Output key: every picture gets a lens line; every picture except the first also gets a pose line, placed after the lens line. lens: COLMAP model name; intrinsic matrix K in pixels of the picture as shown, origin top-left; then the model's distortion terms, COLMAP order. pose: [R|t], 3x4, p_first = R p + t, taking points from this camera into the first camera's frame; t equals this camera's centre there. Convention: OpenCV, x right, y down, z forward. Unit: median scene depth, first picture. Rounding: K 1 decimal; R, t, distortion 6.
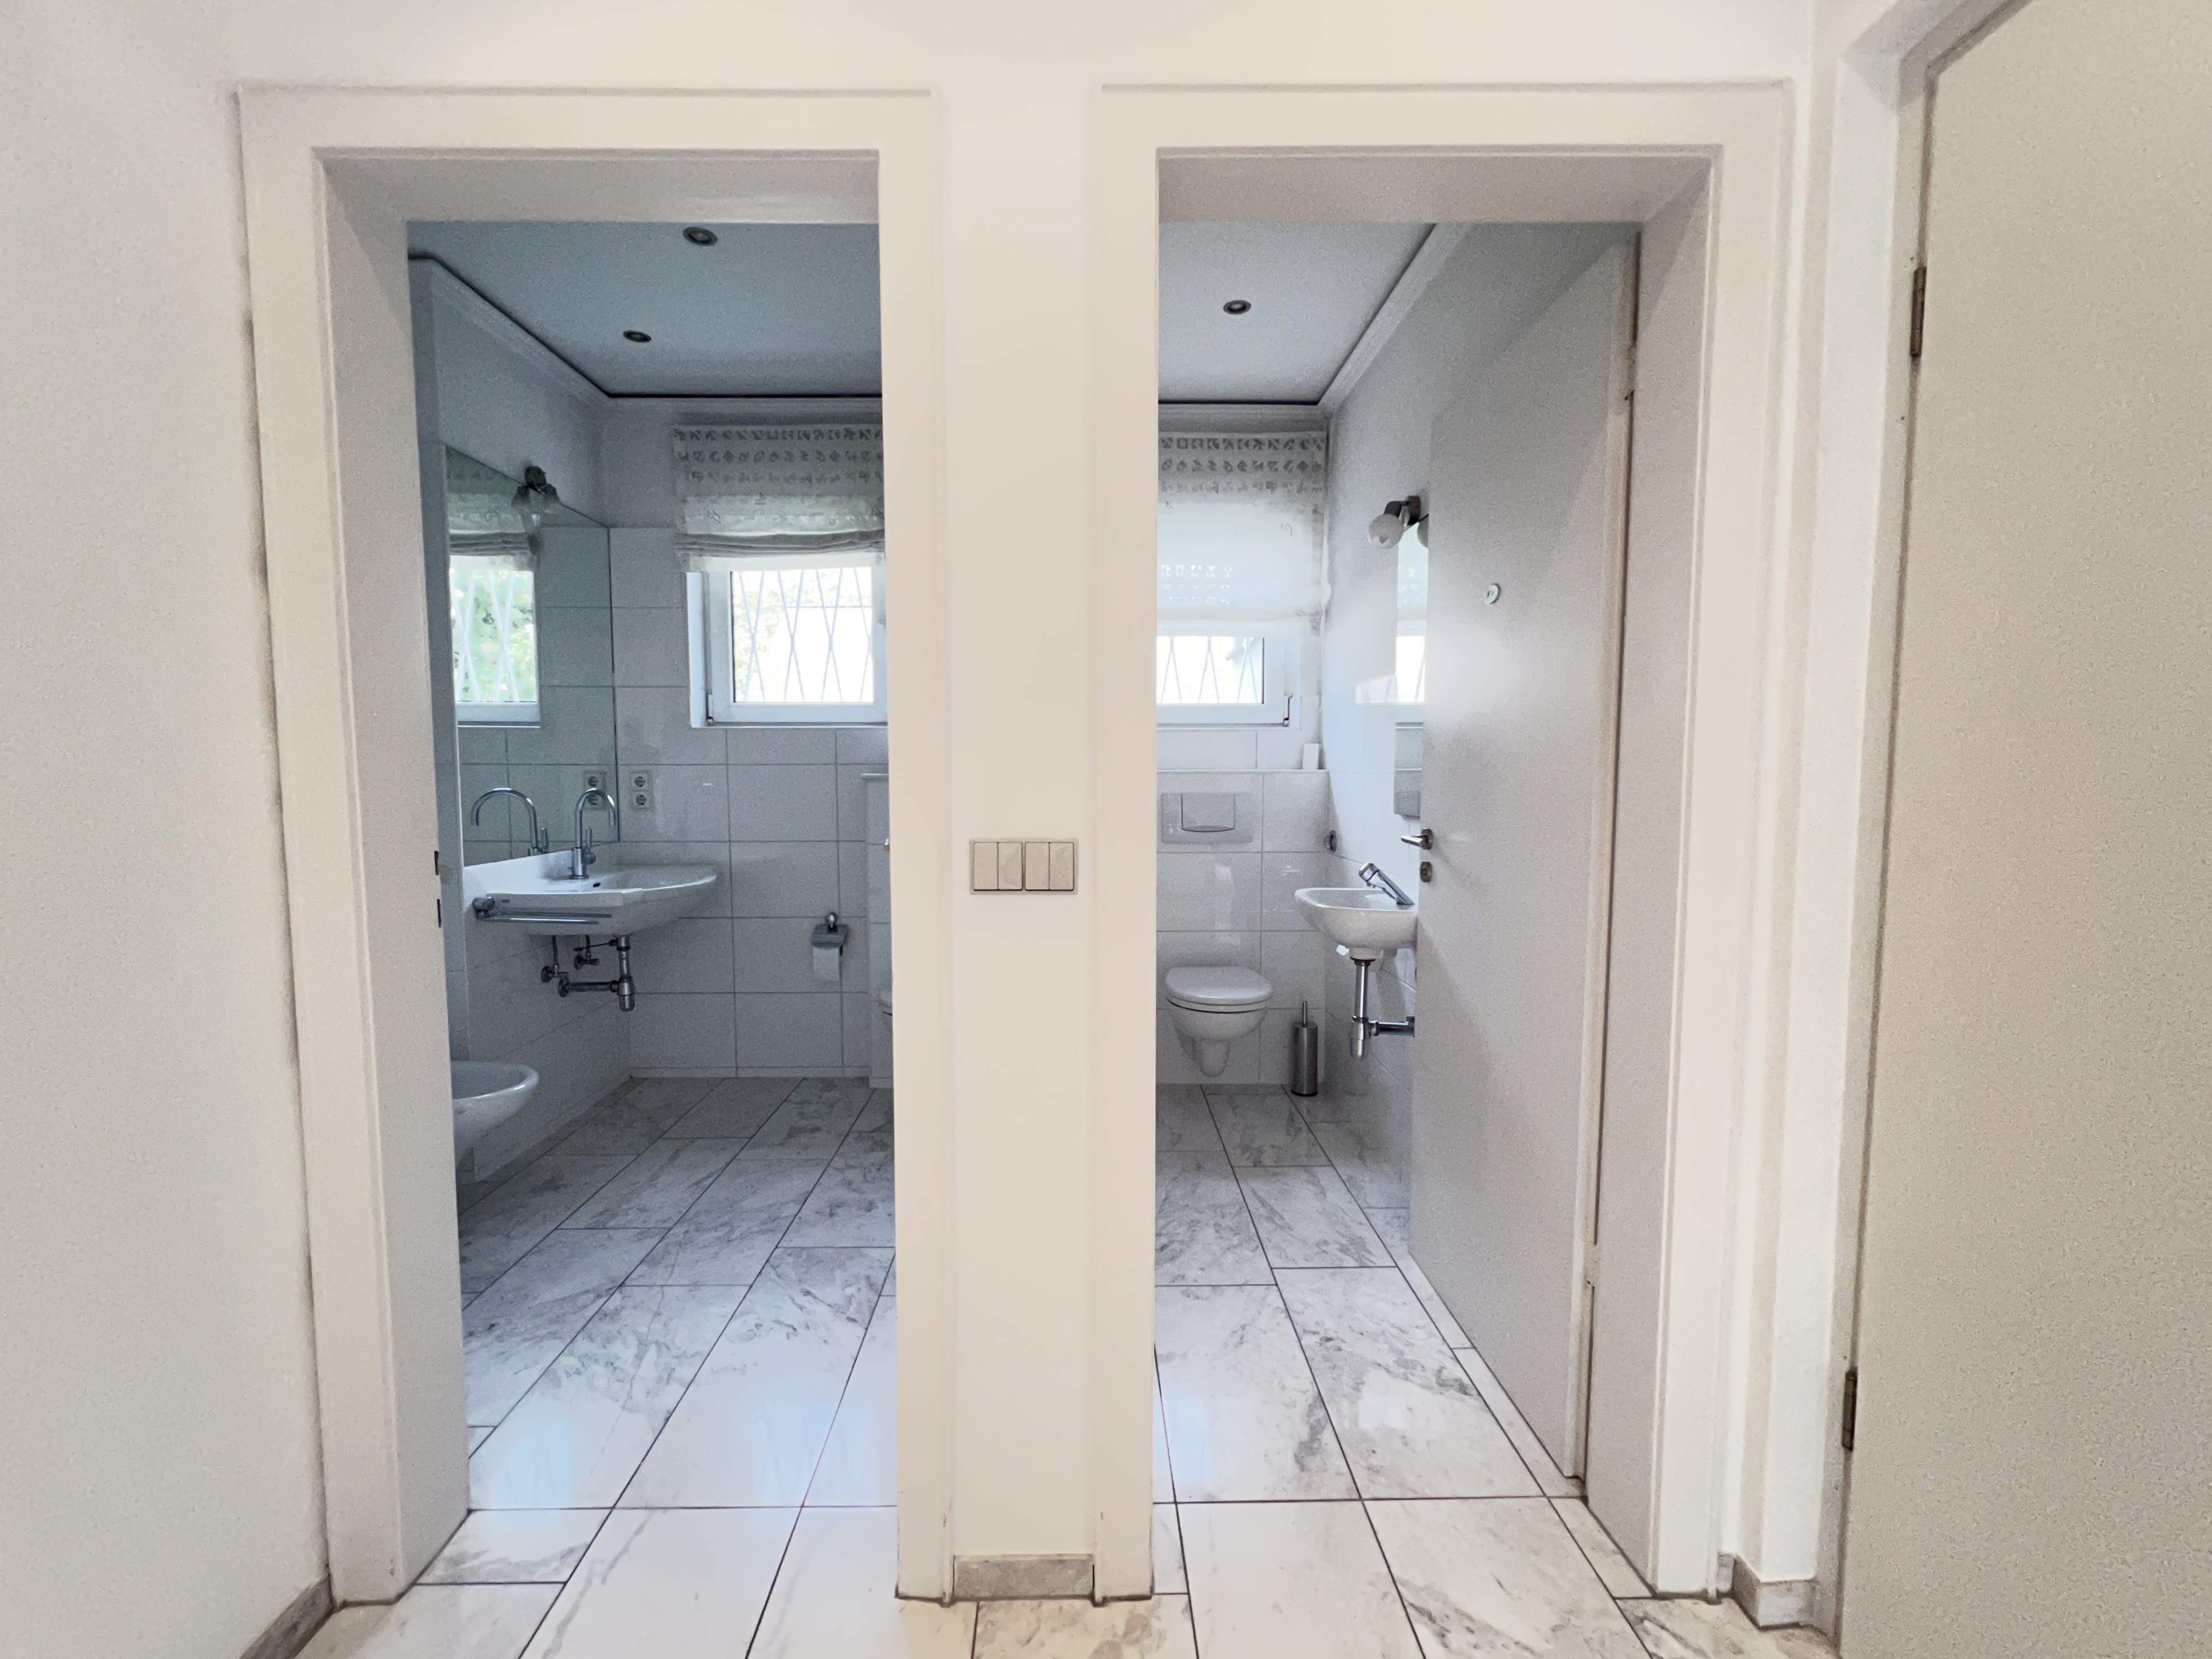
lens RADIAL K [[931.4, 0, 1094.9], [0, 931.4, 832.8], [0, 0, 1]] dist [-0.004294, 0.000967]
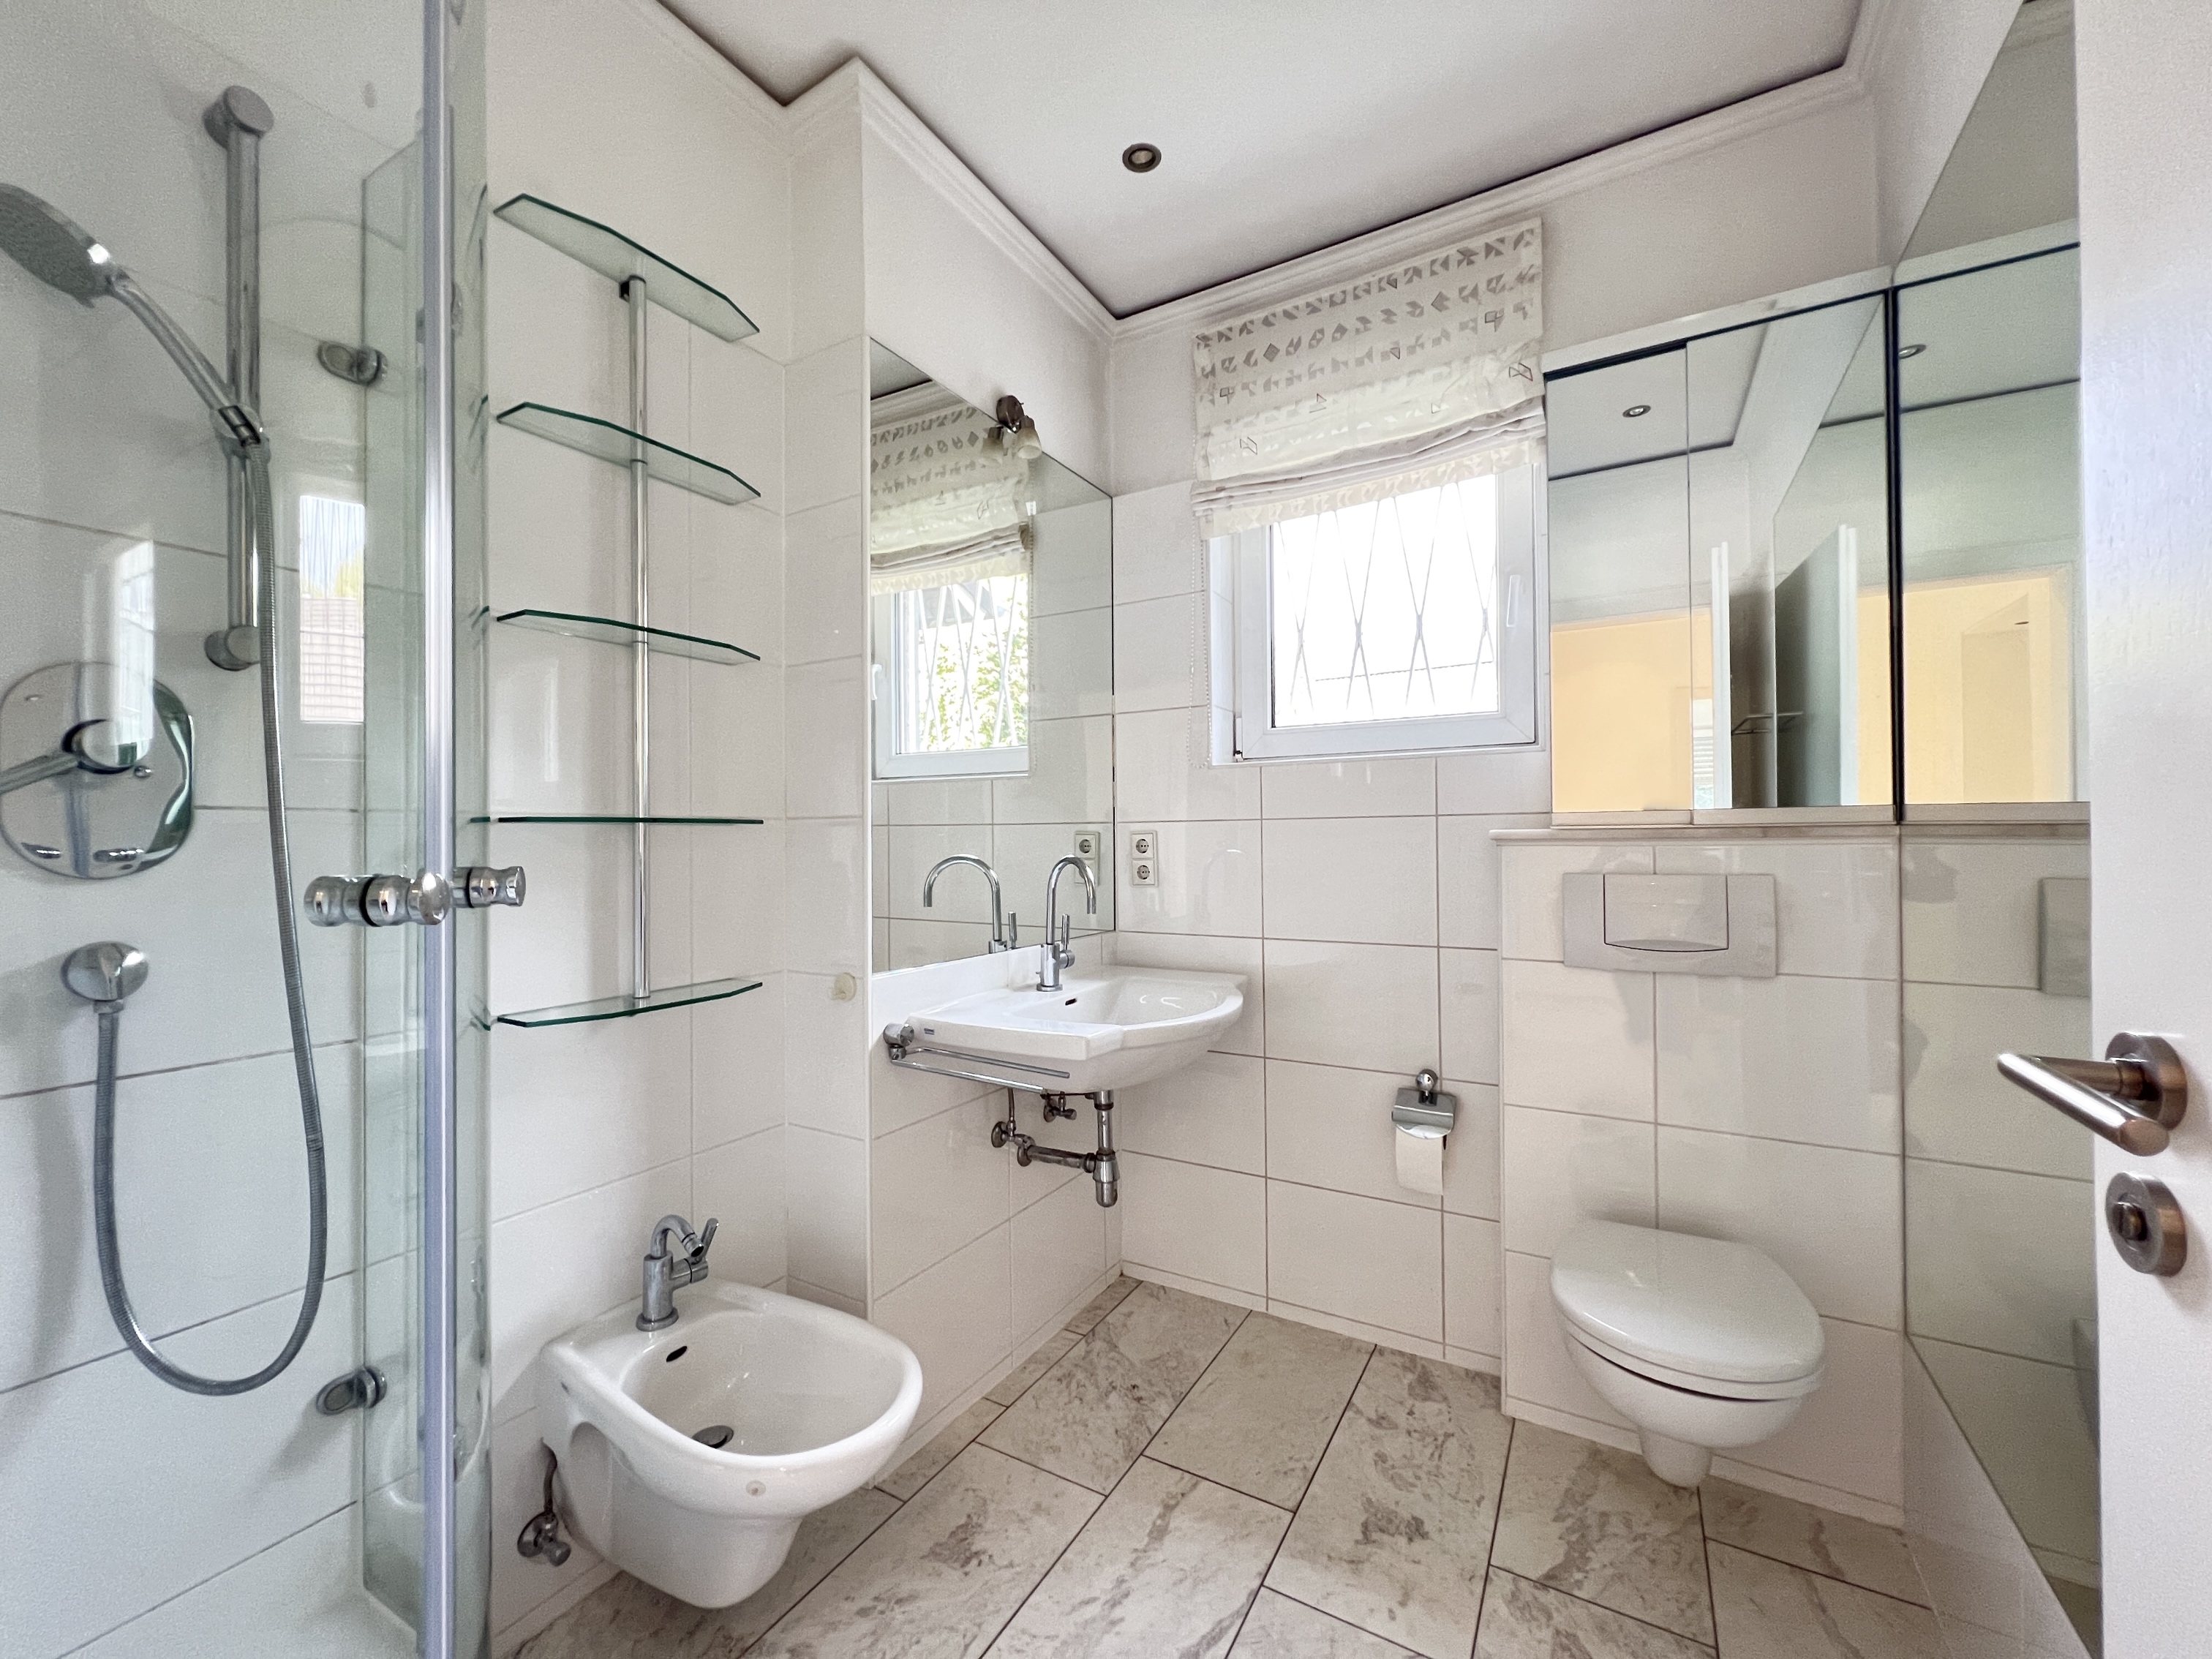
lens RADIAL K [[882.3, 0, 1113.9], [0, 882.3, 841.3], [0, 0, 1]] dist [-0.003124, -0.000145]
pose [[0.860285, -0.007604, -0.509756, -0.183674], [-0.026991, 0.997807, -0.060434, -0.019533], [0.509098, 0.065749, 0.858194, 0.453845]]
